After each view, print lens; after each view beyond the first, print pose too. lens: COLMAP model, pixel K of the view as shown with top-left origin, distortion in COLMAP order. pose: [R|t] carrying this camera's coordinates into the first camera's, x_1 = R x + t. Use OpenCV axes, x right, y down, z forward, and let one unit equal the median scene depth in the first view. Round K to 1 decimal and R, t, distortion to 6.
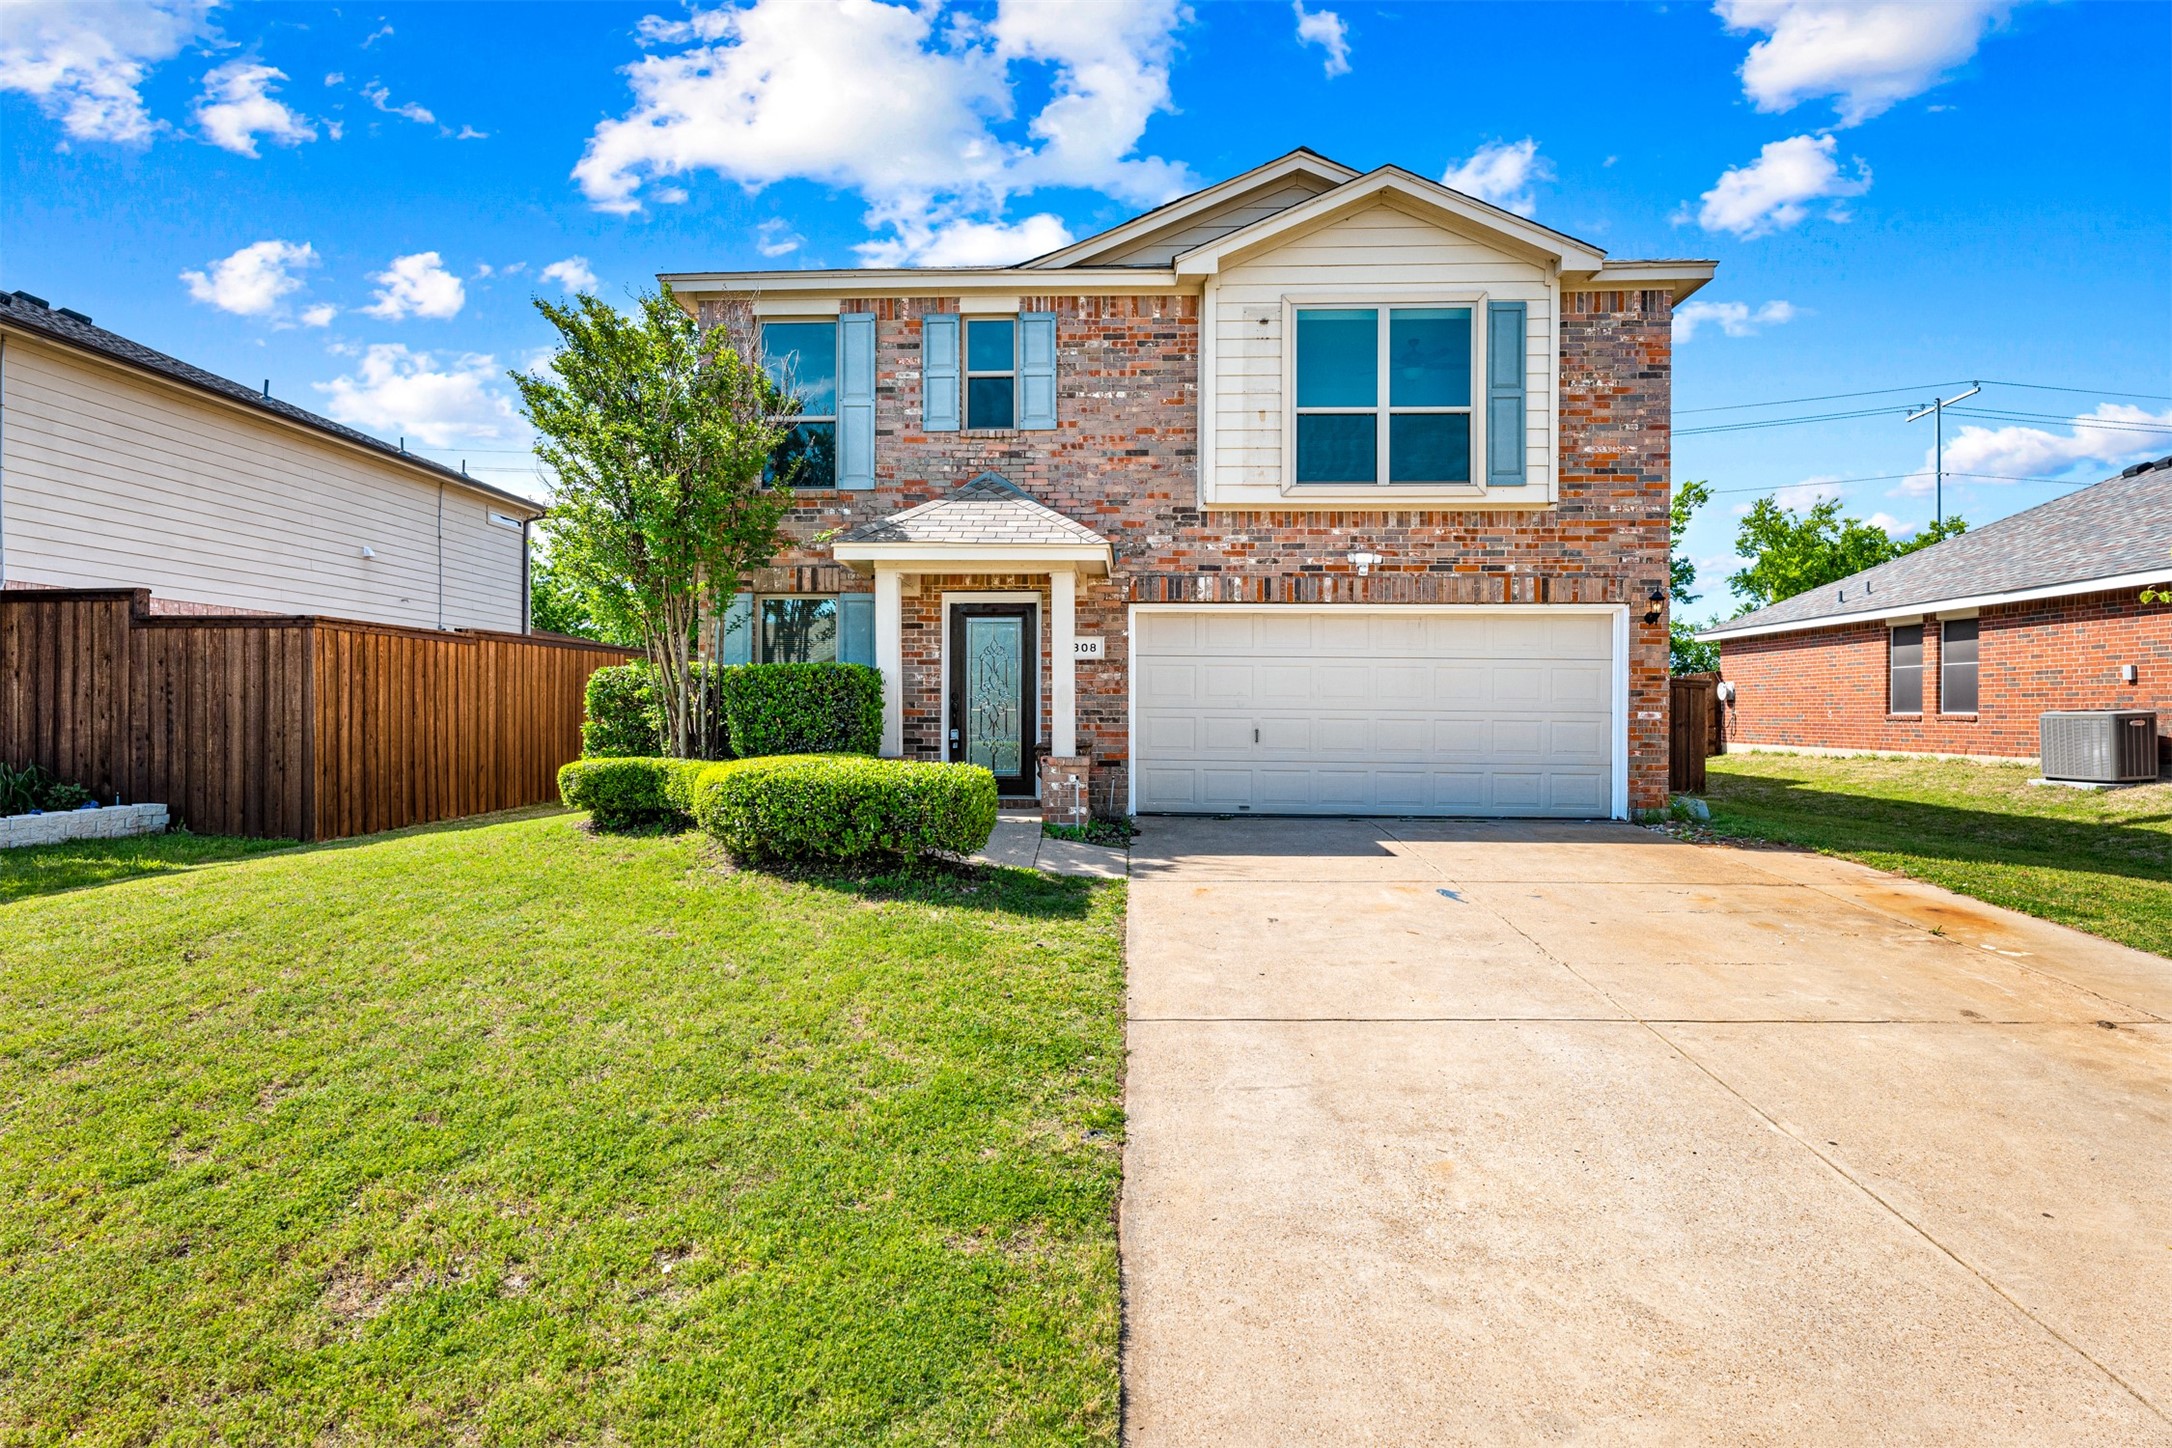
lens RADIAL K [[1137.4, 0, 1080.7], [0, 1137.4, 713.8], [0, 0, 1]] dist [-0.002404, 0.000723]
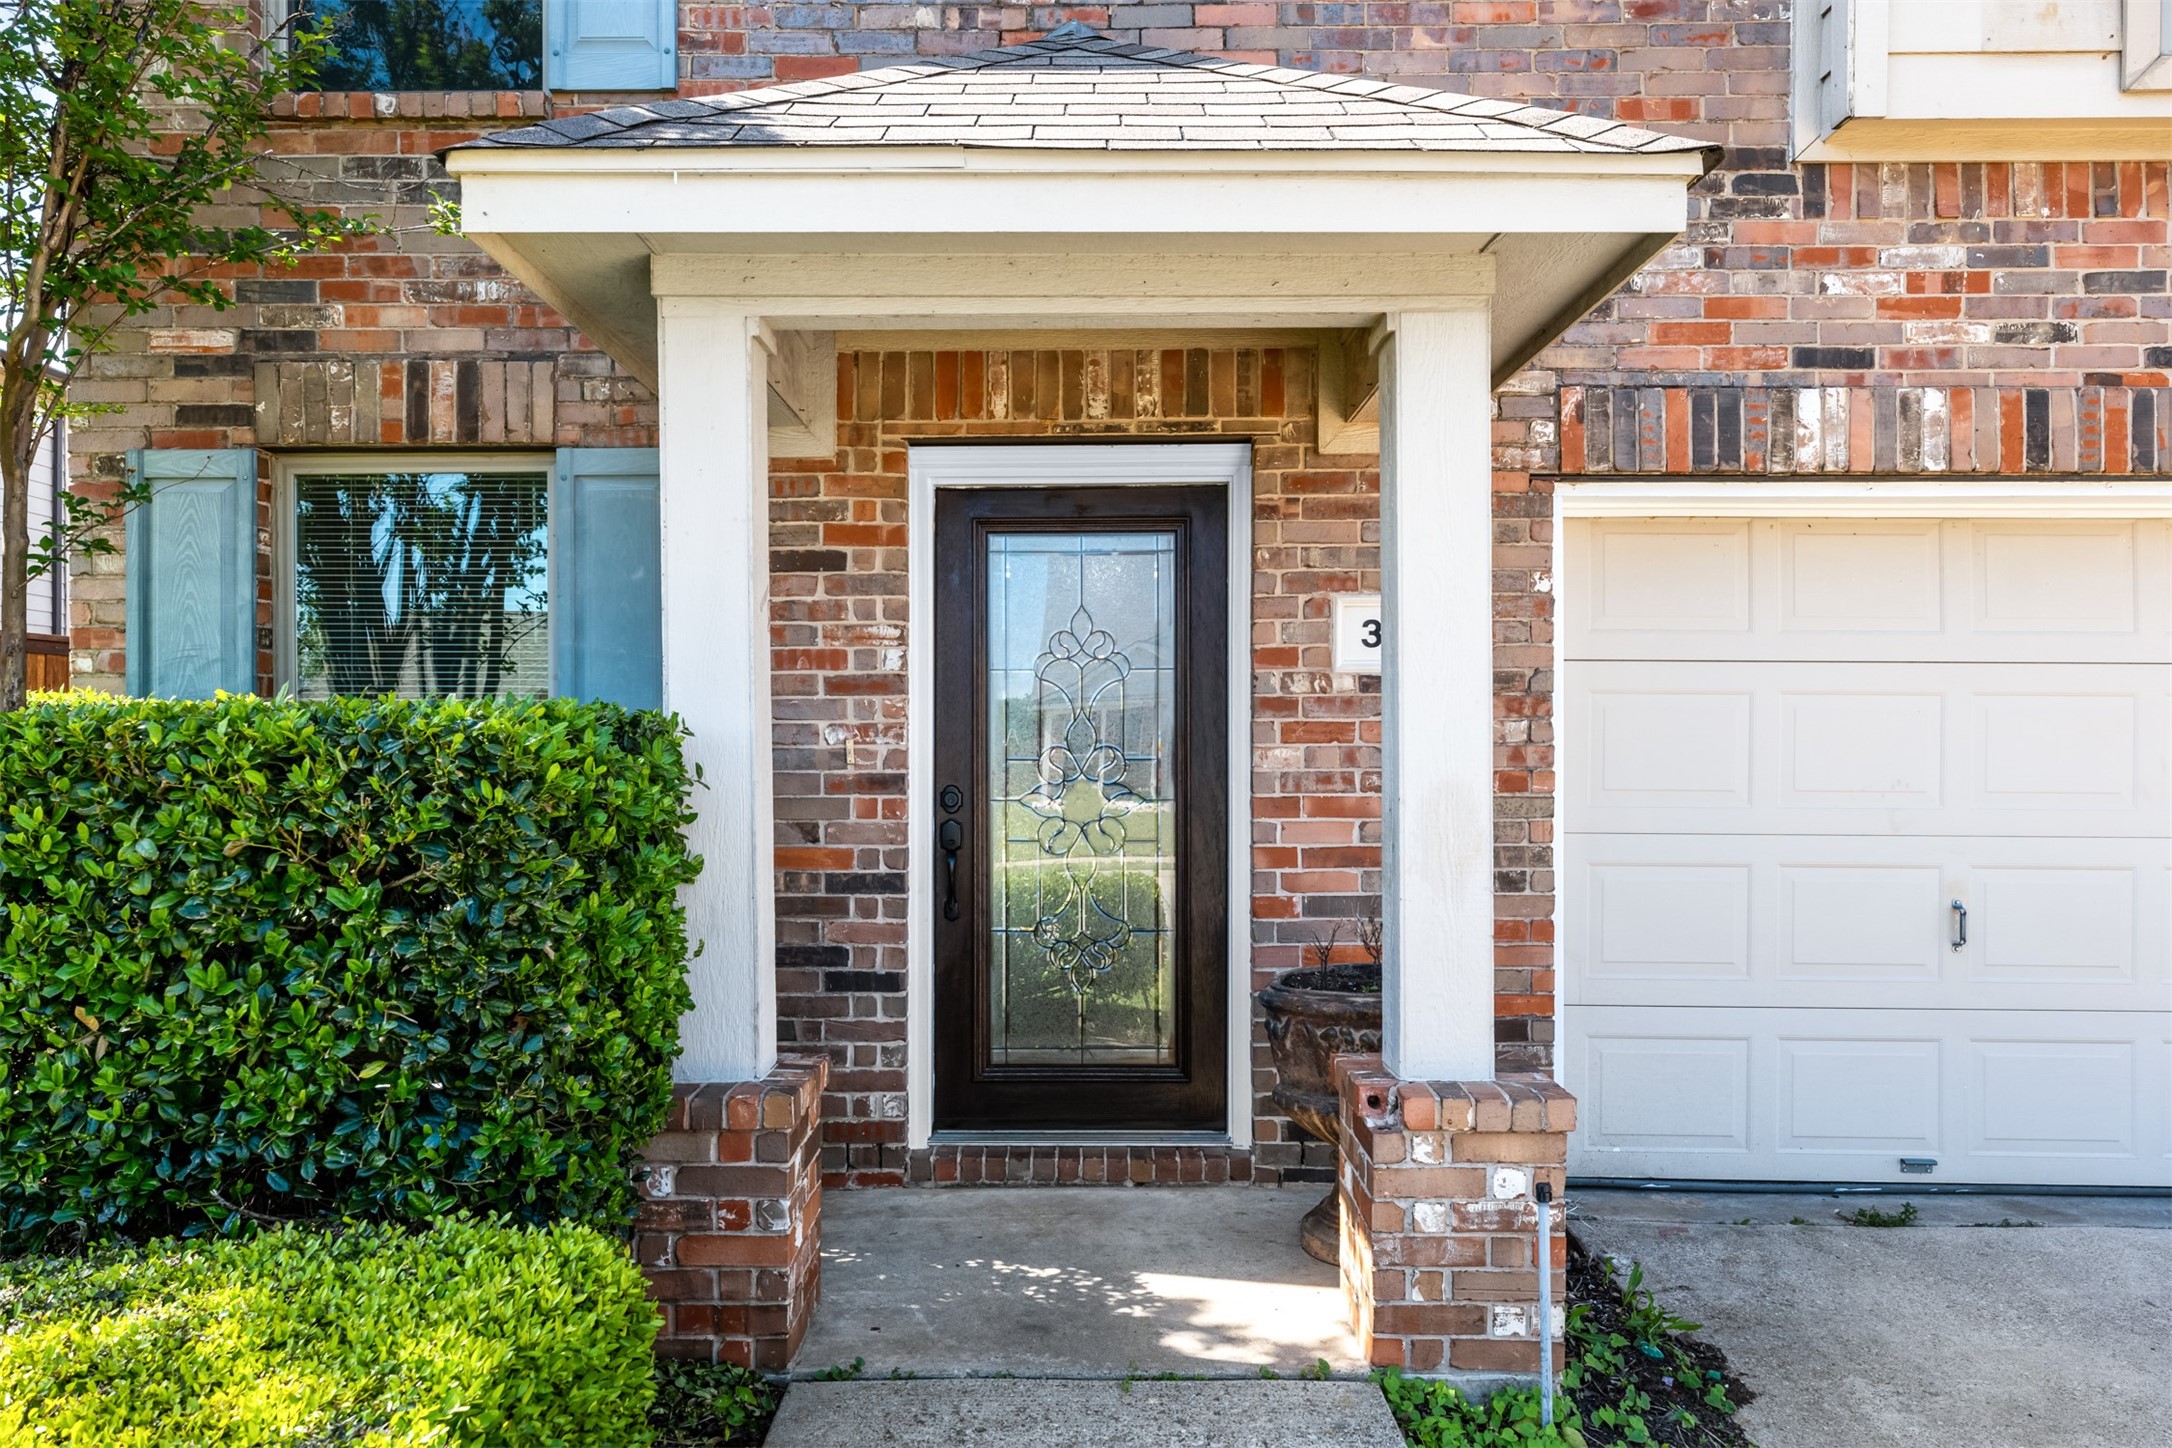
lens RADIAL K [[1492.0, 0, 1059.9], [0, 1492.0, 747.1], [0, 0, 1]] dist [0.000516, 0.002185]
pose [[0.999625, -0.004514, 0.027014, -0.095369], [0.004361, 0.999974, 0.005727, -0.031901], [-0.027039, -0.005607, 0.999619, 0.624764]]
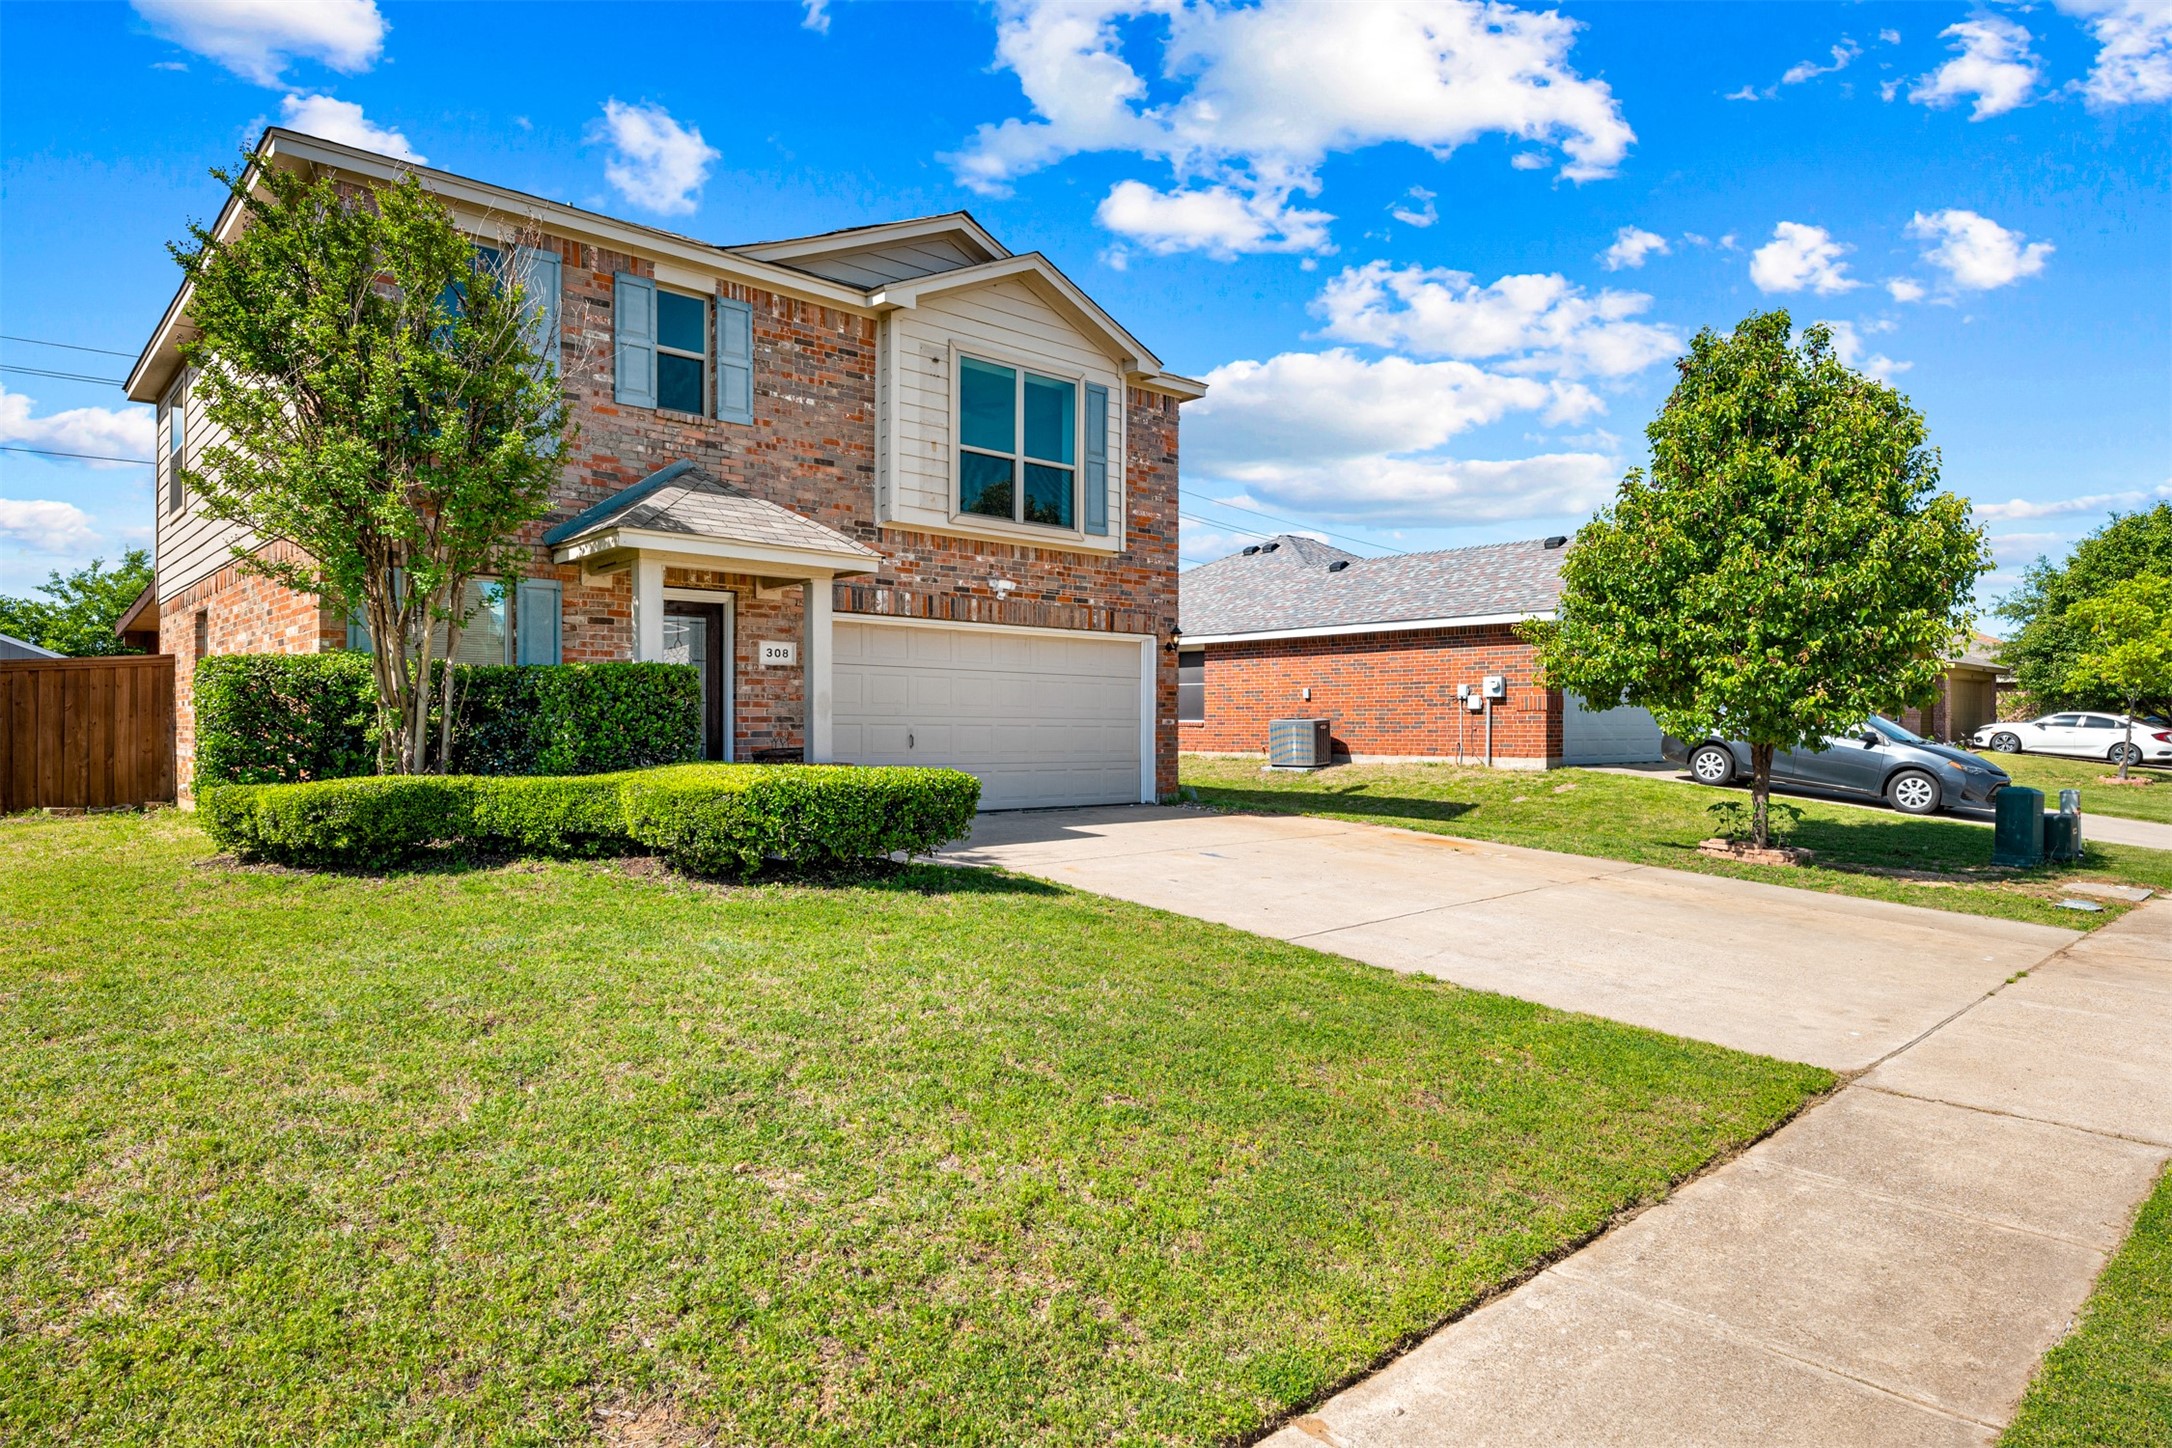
lens RADIAL K [[1269.4, 0, 1086.0], [0, 1269.4, 724.0], [0, 0, 1]] dist [0.003038, 0.002725]
pose [[0.705983, -0.001424, 0.708228, -0.588997], [0.001063, 0.999999, 0.000951, 0.002312], [-0.708228, 0.000082, 0.705984, 0.038459]]
